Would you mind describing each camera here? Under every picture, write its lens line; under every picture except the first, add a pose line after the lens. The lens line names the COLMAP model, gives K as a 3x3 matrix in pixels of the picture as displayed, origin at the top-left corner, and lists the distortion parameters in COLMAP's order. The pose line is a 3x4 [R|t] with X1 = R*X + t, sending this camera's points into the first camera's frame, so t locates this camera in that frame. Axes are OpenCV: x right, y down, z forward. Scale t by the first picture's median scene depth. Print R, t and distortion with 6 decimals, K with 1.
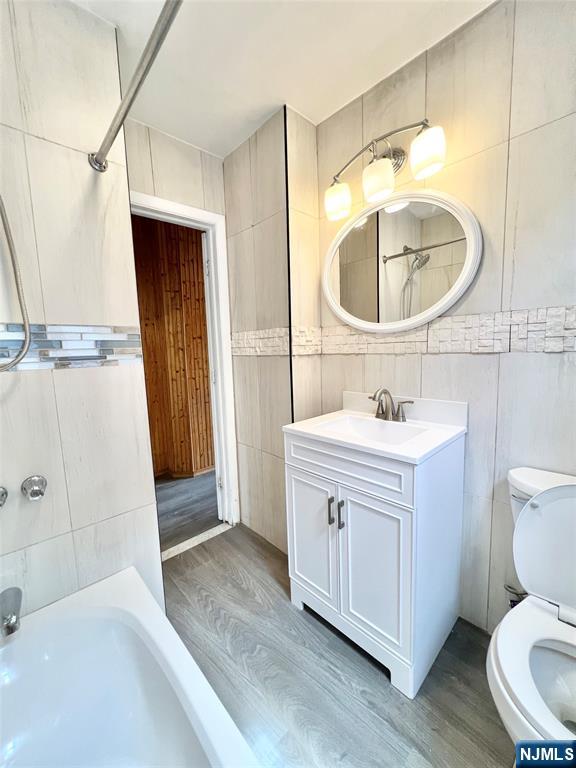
lens RADIAL K [[310.9, 0, 289.7], [0, 310.9, 384.2], [0, 0, 1]] dist [-0.002817, -0.000169]
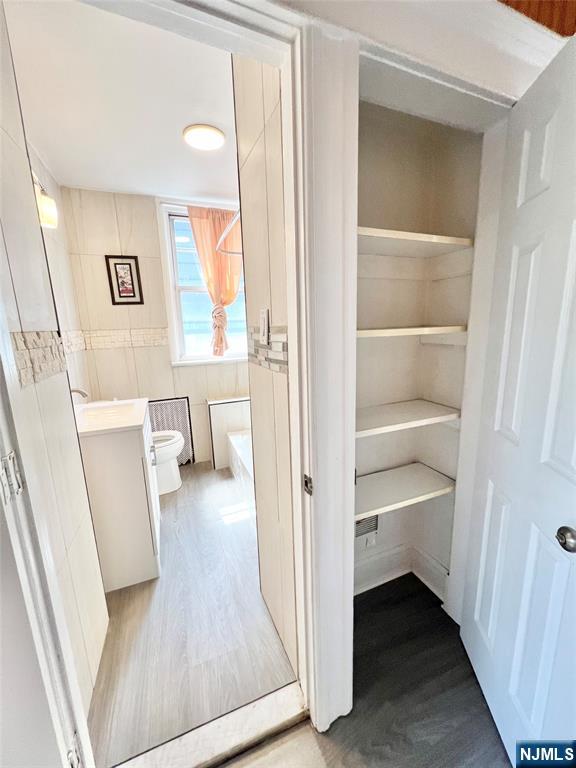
lens RADIAL K [[310.9, 0, 291.8], [0, 310.9, 381.7], [0, 0, 1]] dist [-0.002817, -0.000169]
pose [[-0.934651, -0.006136, 0.355515, -1.140419], [0.097581, 0.957035, 0.273060, -0.328125], [-0.341915, 0.289907, -0.893895, 2.225536]]
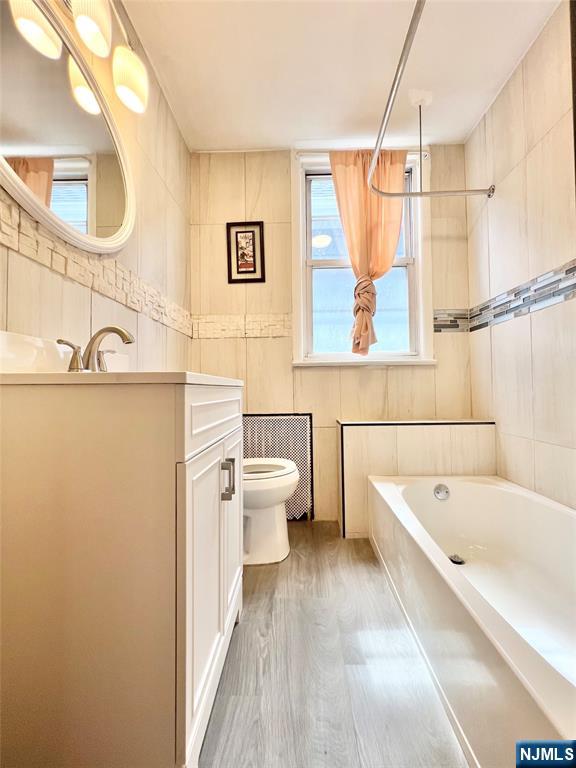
lens RADIAL K [[310.9, 0, 290.6], [0, 310.9, 381.3], [0, 0, 1]] dist [-0.002817, -0.000169]
pose [[-0.712829, 0.060164, 0.698753, -0.532550], [0.110846, 0.993456, 0.027540, 0.192293], [-0.692523, 0.097086, -0.714833, 1.524672]]
